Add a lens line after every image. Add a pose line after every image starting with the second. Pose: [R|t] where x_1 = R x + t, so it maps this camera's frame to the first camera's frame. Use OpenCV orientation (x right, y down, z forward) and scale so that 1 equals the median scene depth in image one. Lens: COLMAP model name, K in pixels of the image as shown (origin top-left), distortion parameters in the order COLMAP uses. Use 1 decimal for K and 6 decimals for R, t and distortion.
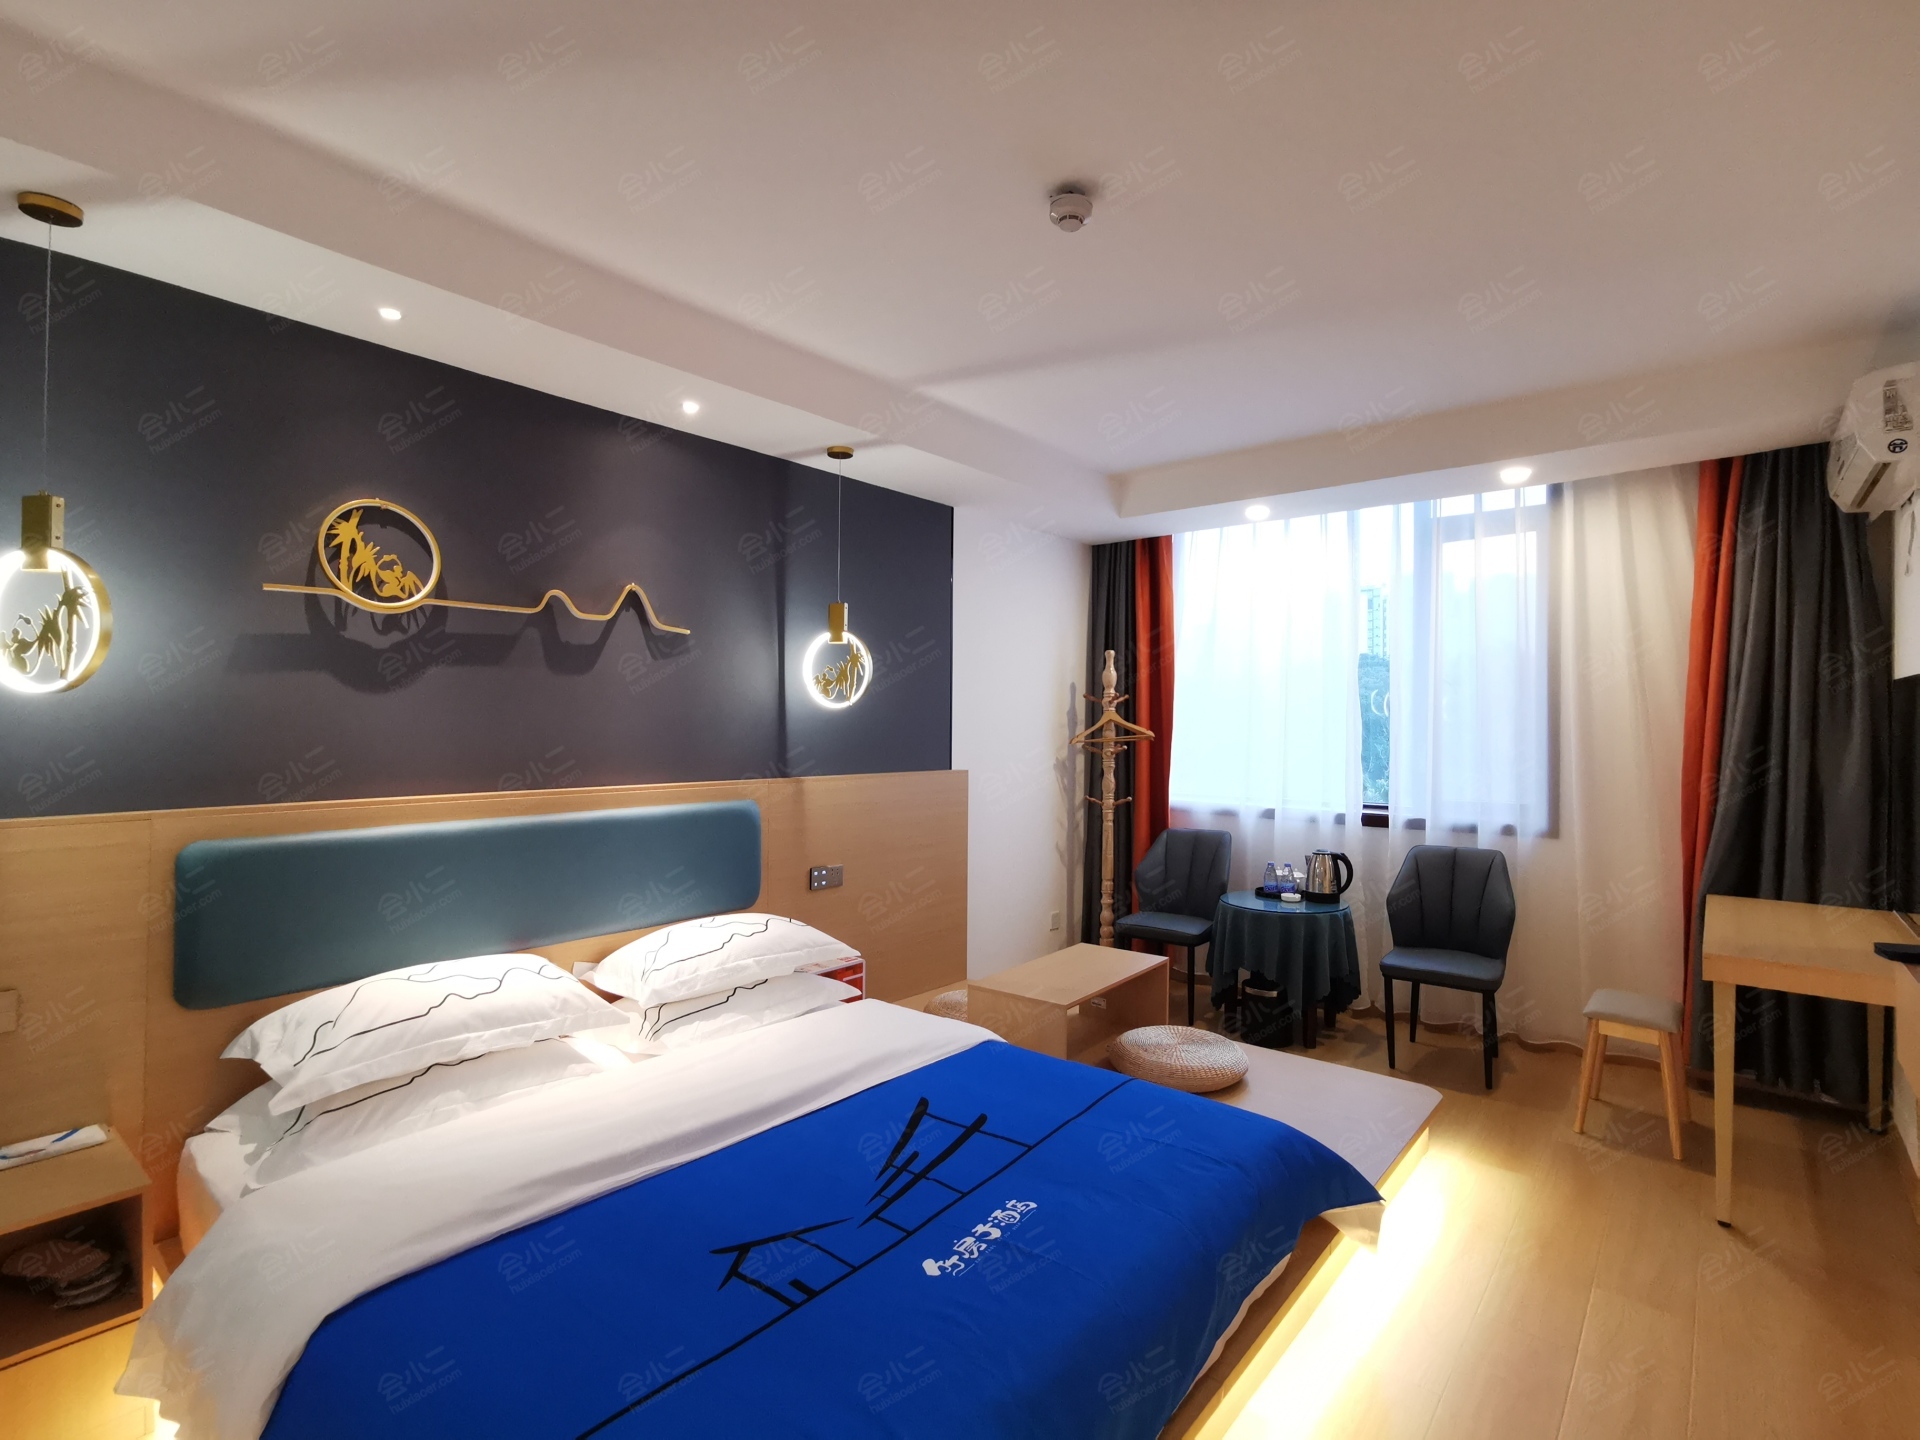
lens RADIAL K [[933.9, 0, 955.7], [0, 933.9, 729.1], [0, 0, 1]] dist [-0.030223, 0.002271]
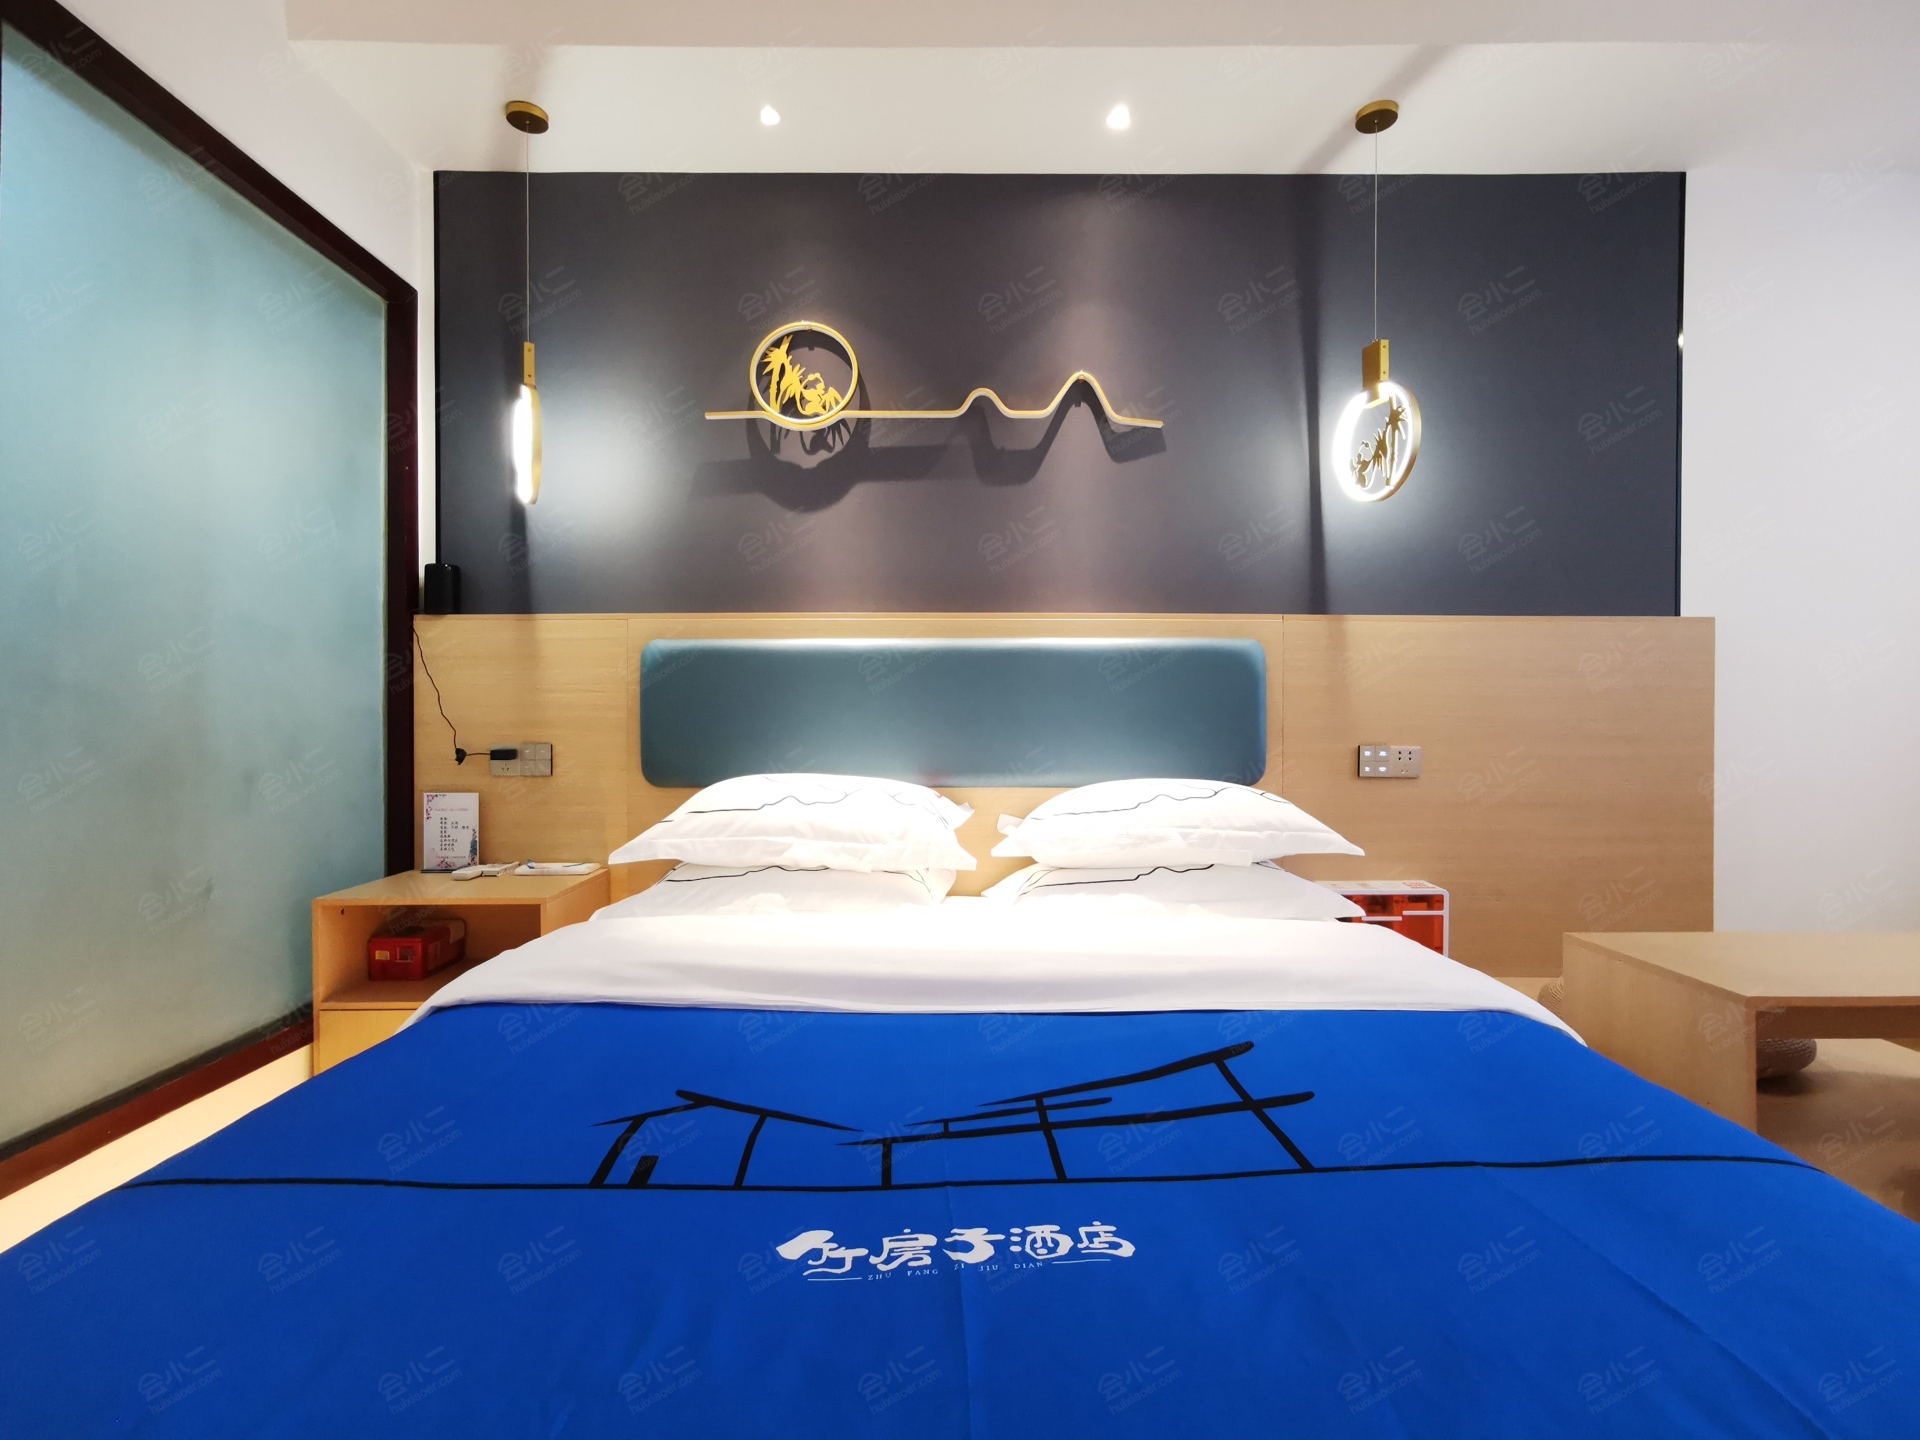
lens RADIAL K [[933.9, 0, 949.2], [0, 933.9, 711.8], [0, 0, 1]] dist [-0.030223, 0.002271]
pose [[0.631639, 0.000845, -0.775262, 0.277134], [-0.003114, 0.999994, -0.001447, 0.186182], [0.775256, 0.003328, 0.631638, 0.478696]]
